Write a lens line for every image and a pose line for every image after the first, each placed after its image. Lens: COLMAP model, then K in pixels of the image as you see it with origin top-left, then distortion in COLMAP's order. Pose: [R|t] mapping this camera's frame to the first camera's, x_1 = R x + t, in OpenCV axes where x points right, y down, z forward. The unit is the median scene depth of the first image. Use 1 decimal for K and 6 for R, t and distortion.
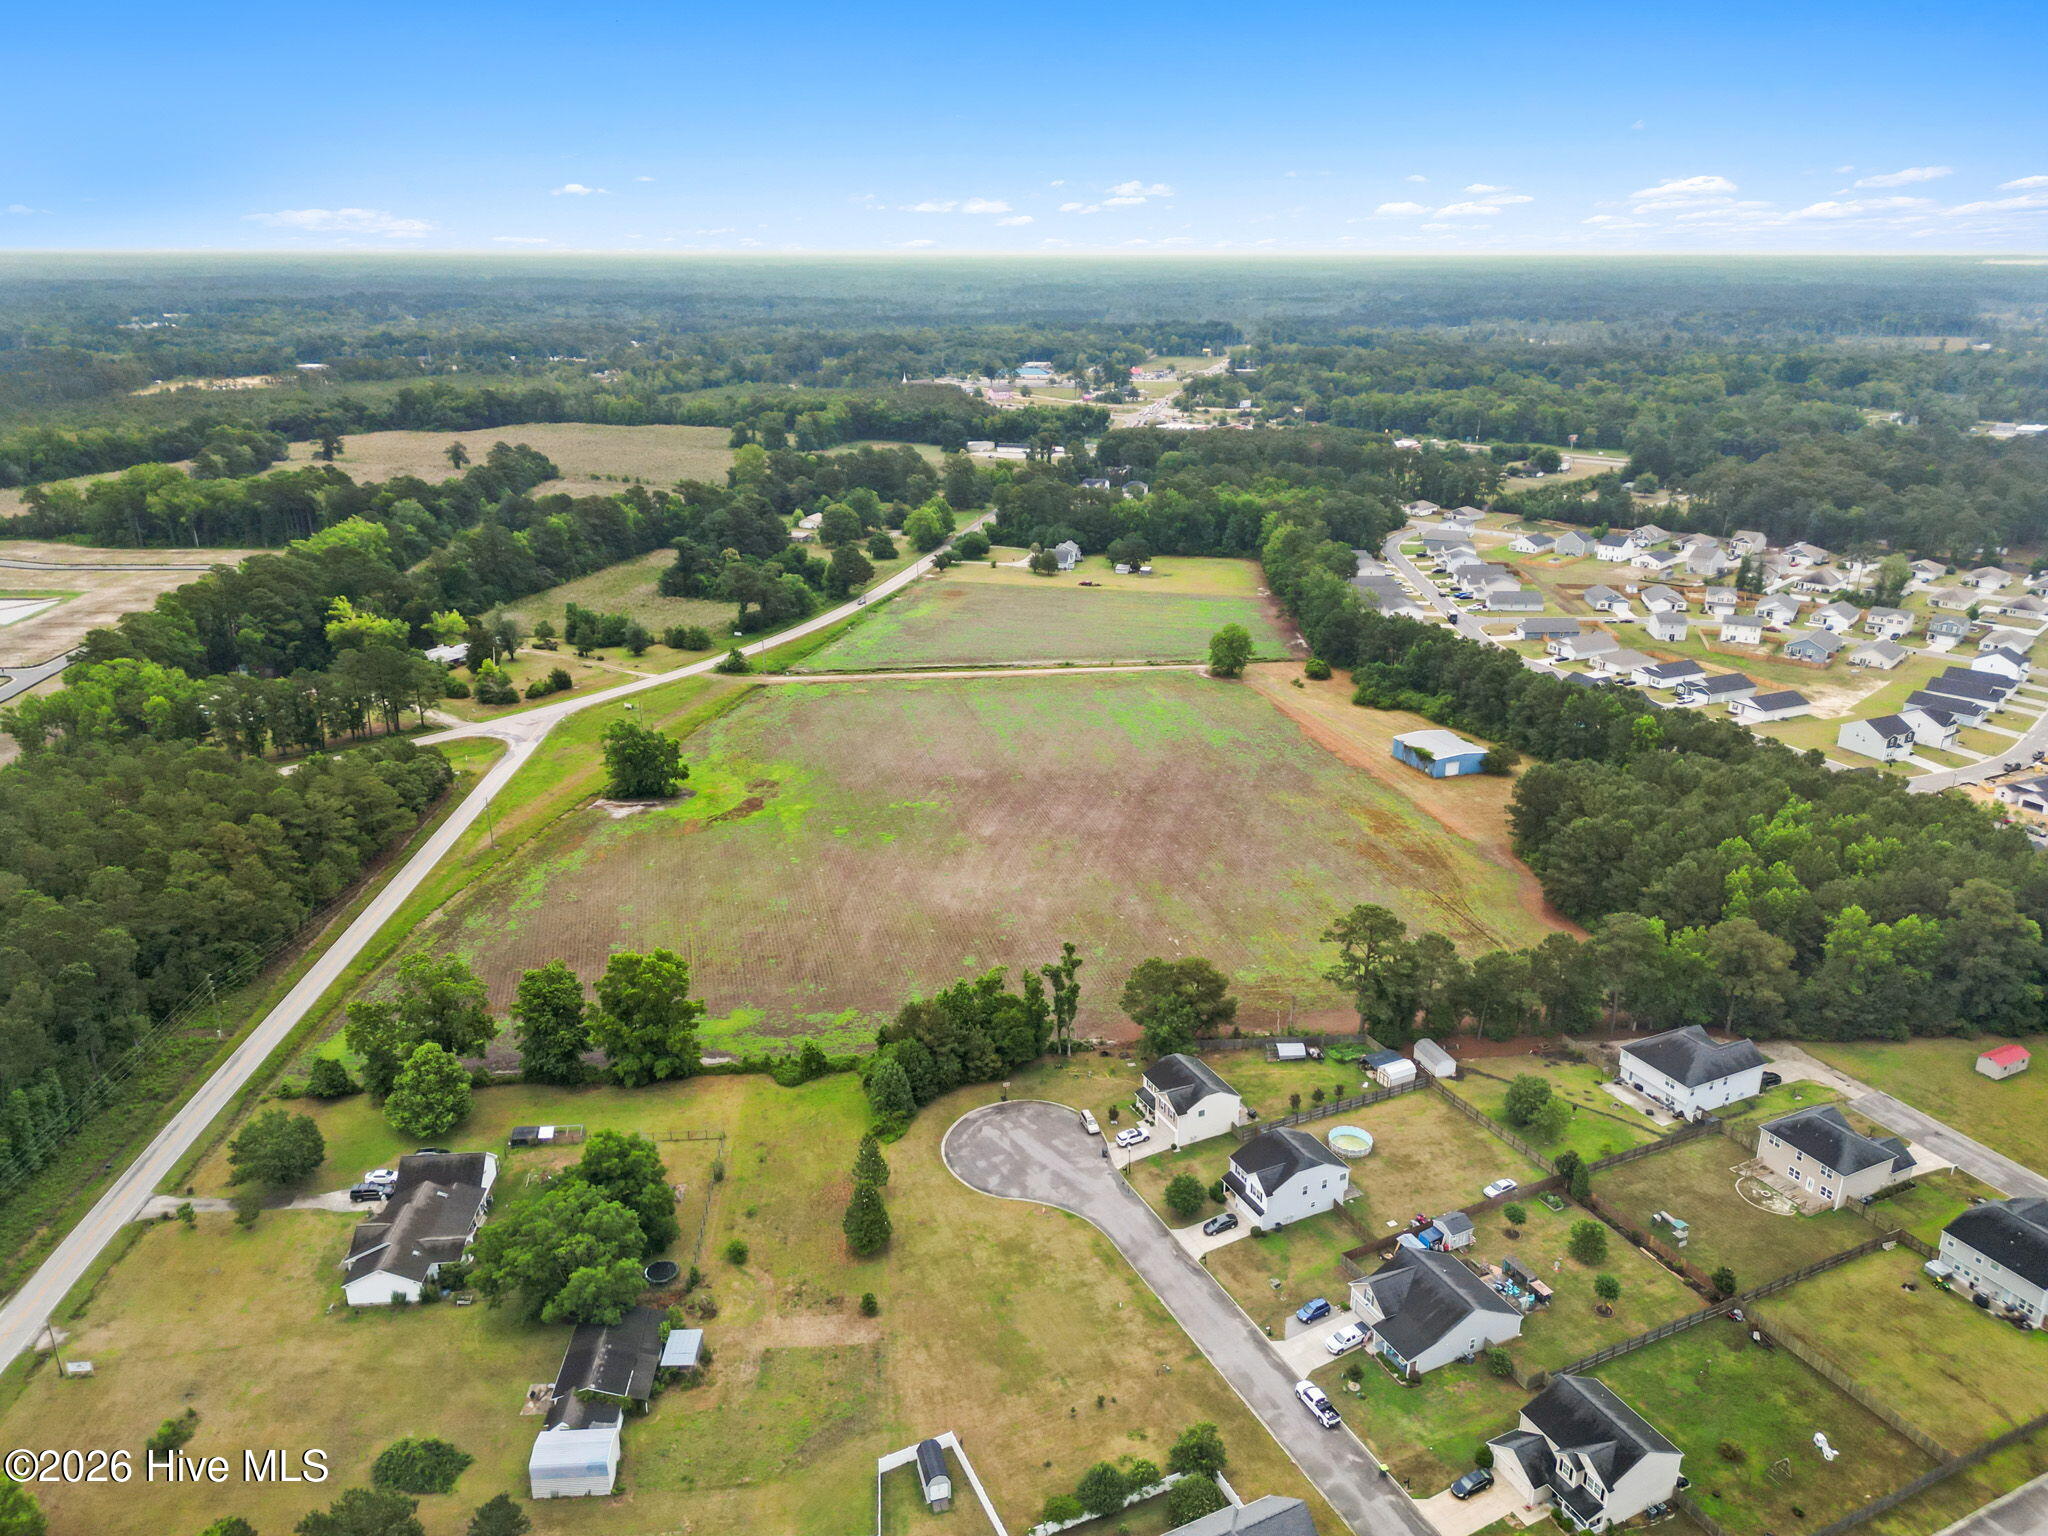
lens RADIAL K [[1417.1, 0, 1027.1], [0, 1417.1, 805.6], [0, 0, 1]] dist [0.076484, -0.072590]
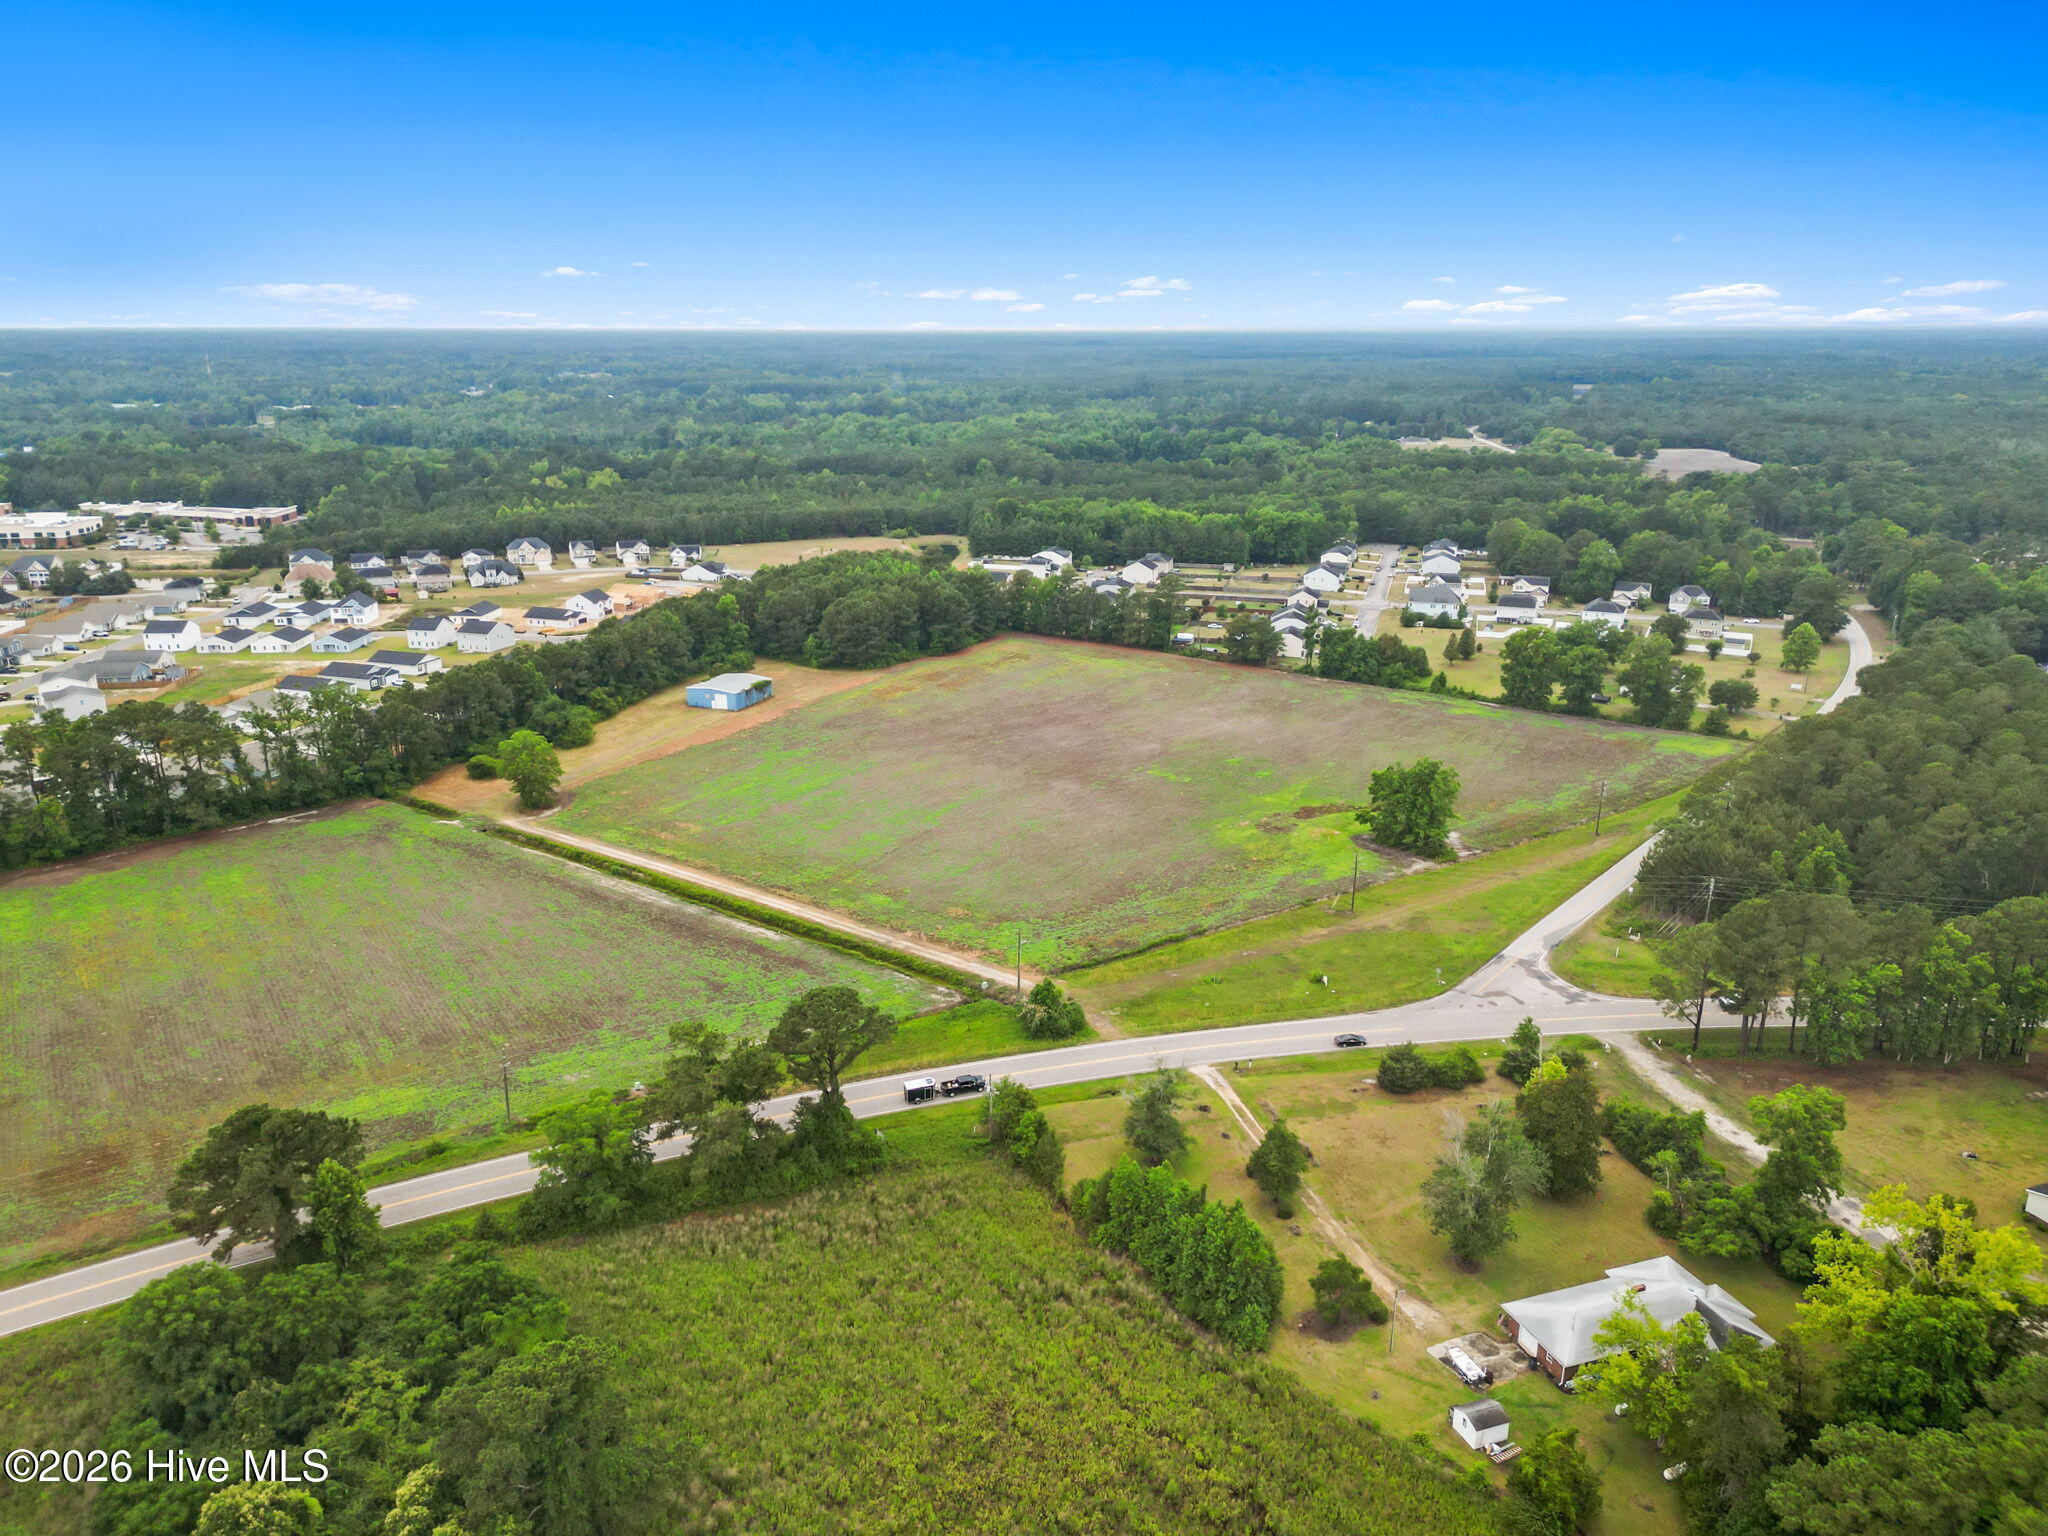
lens RADIAL K [[1437.0, 0, 1026.9], [0, 1437.0, 811.1], [0, 0, 1]] dist [0.082875, -0.087718]
pose [[-0.745242, -0.211819, 0.632256, -0.698109], [0.239979, 0.799462, 0.550700, -0.602207], [-0.622114, 0.562133, -0.544960, 1.752257]]
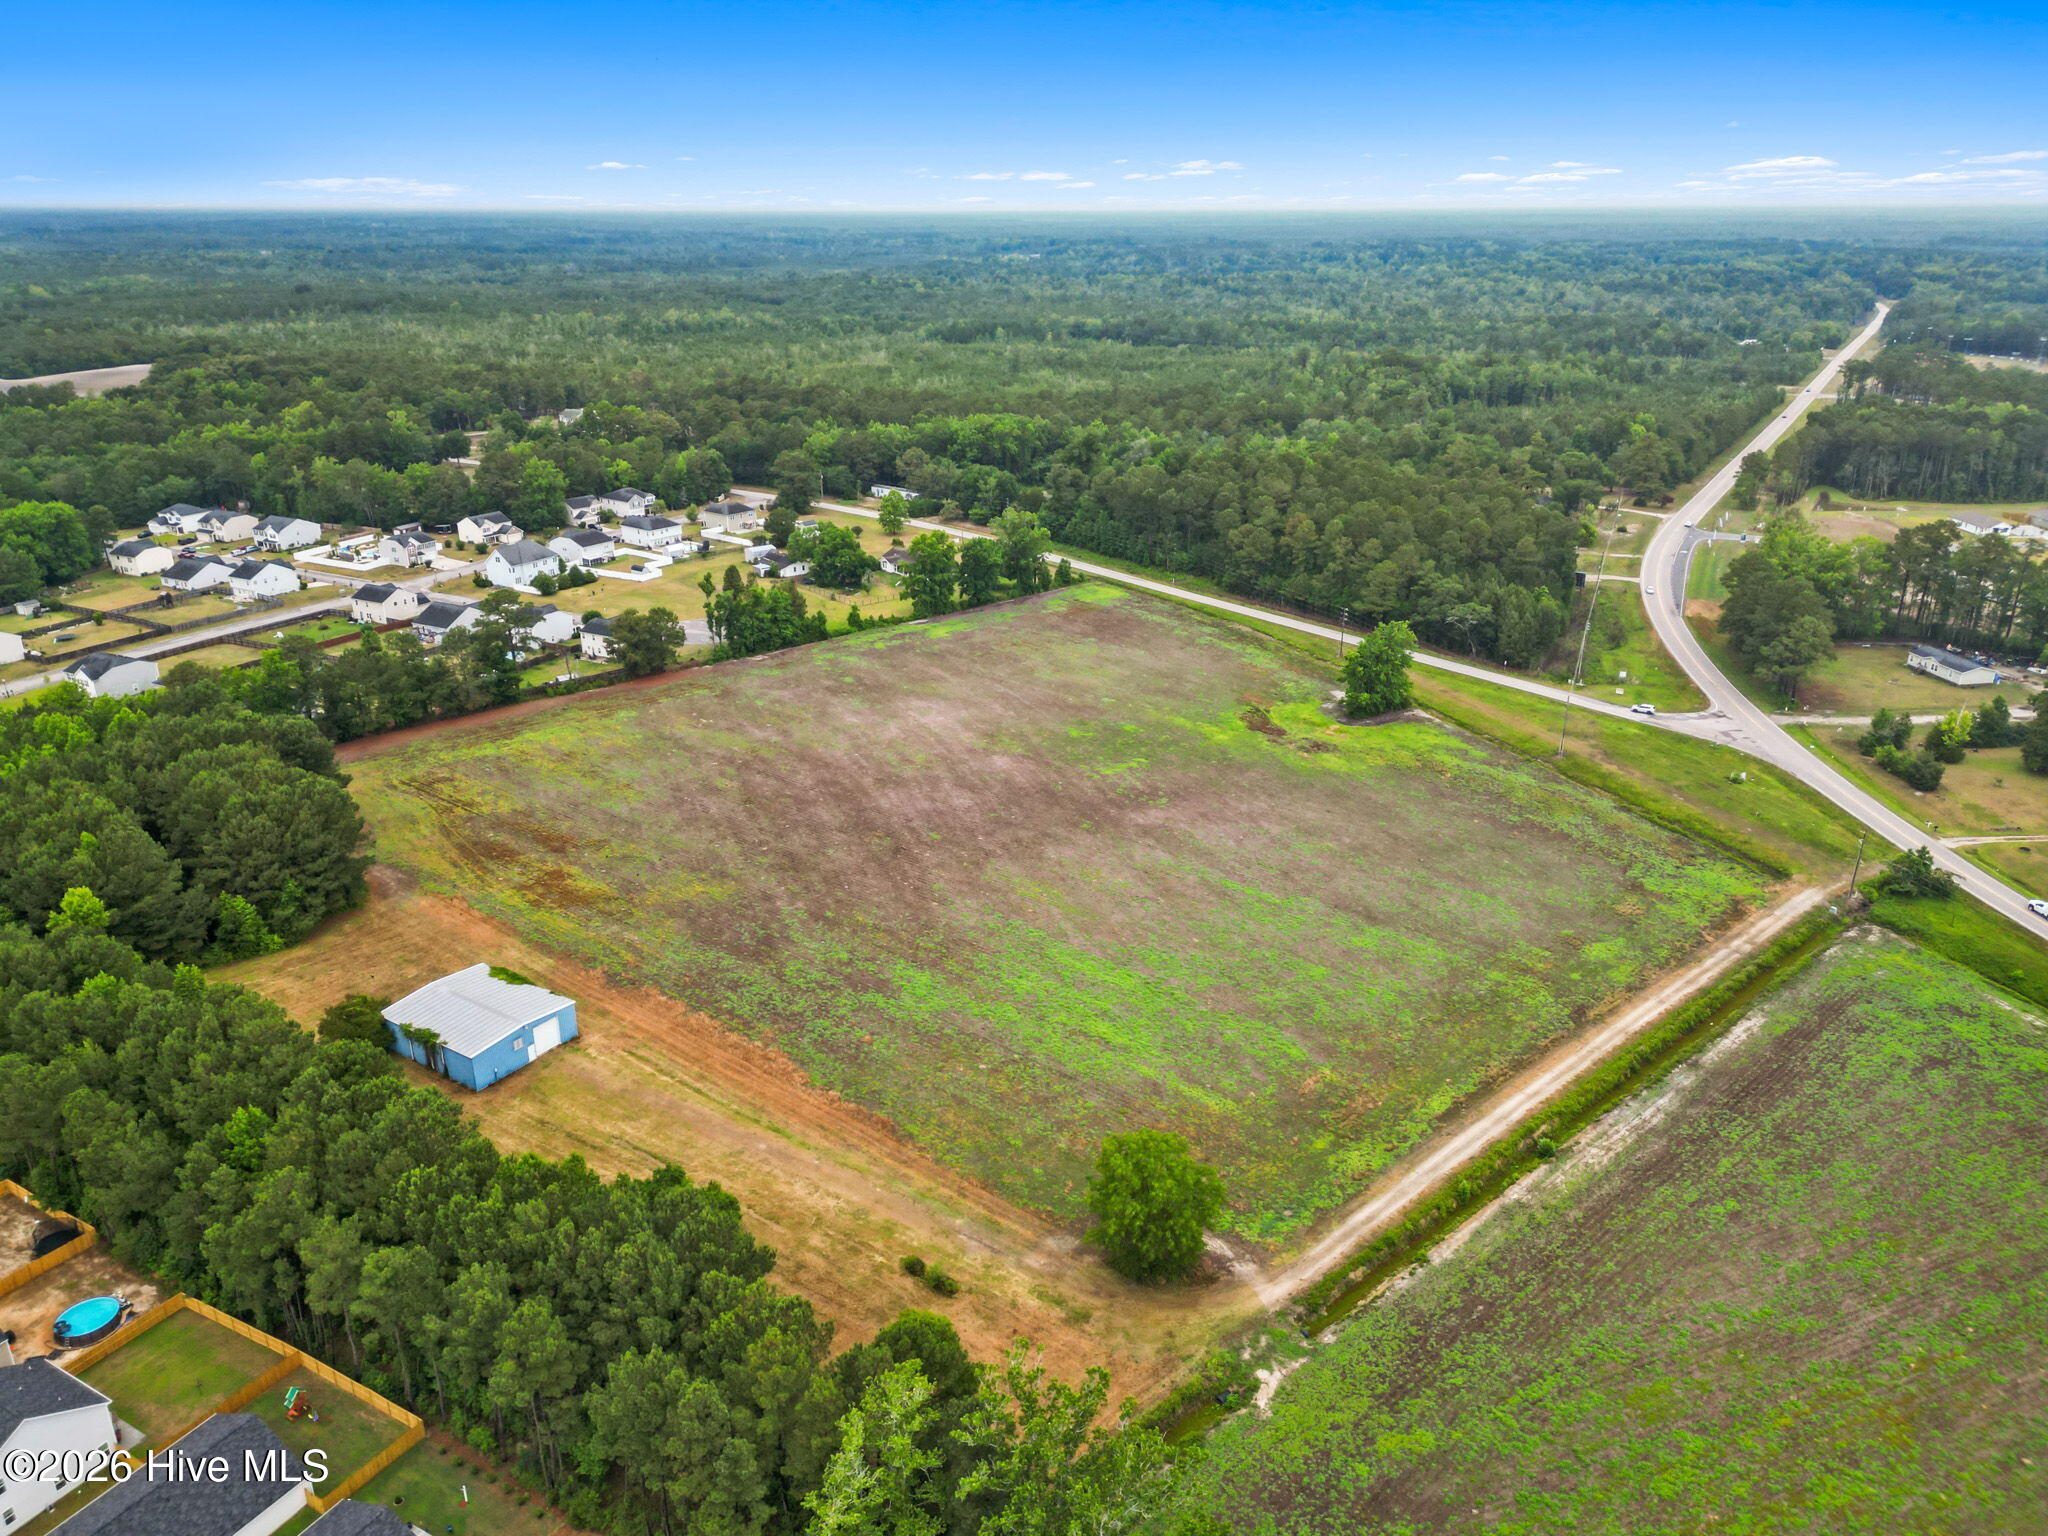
lens RADIAL K [[1417.1, 0, 1027.1], [0, 1417.1, 805.6], [0, 0, 1]] dist [0.076484, -0.072590]
pose [[-0.802786, 0.233766, -0.548533, 0.457081], [-0.212004, 0.747929, 0.629013, -0.529673], [0.557305, 0.621254, -0.550867, 1.551760]]
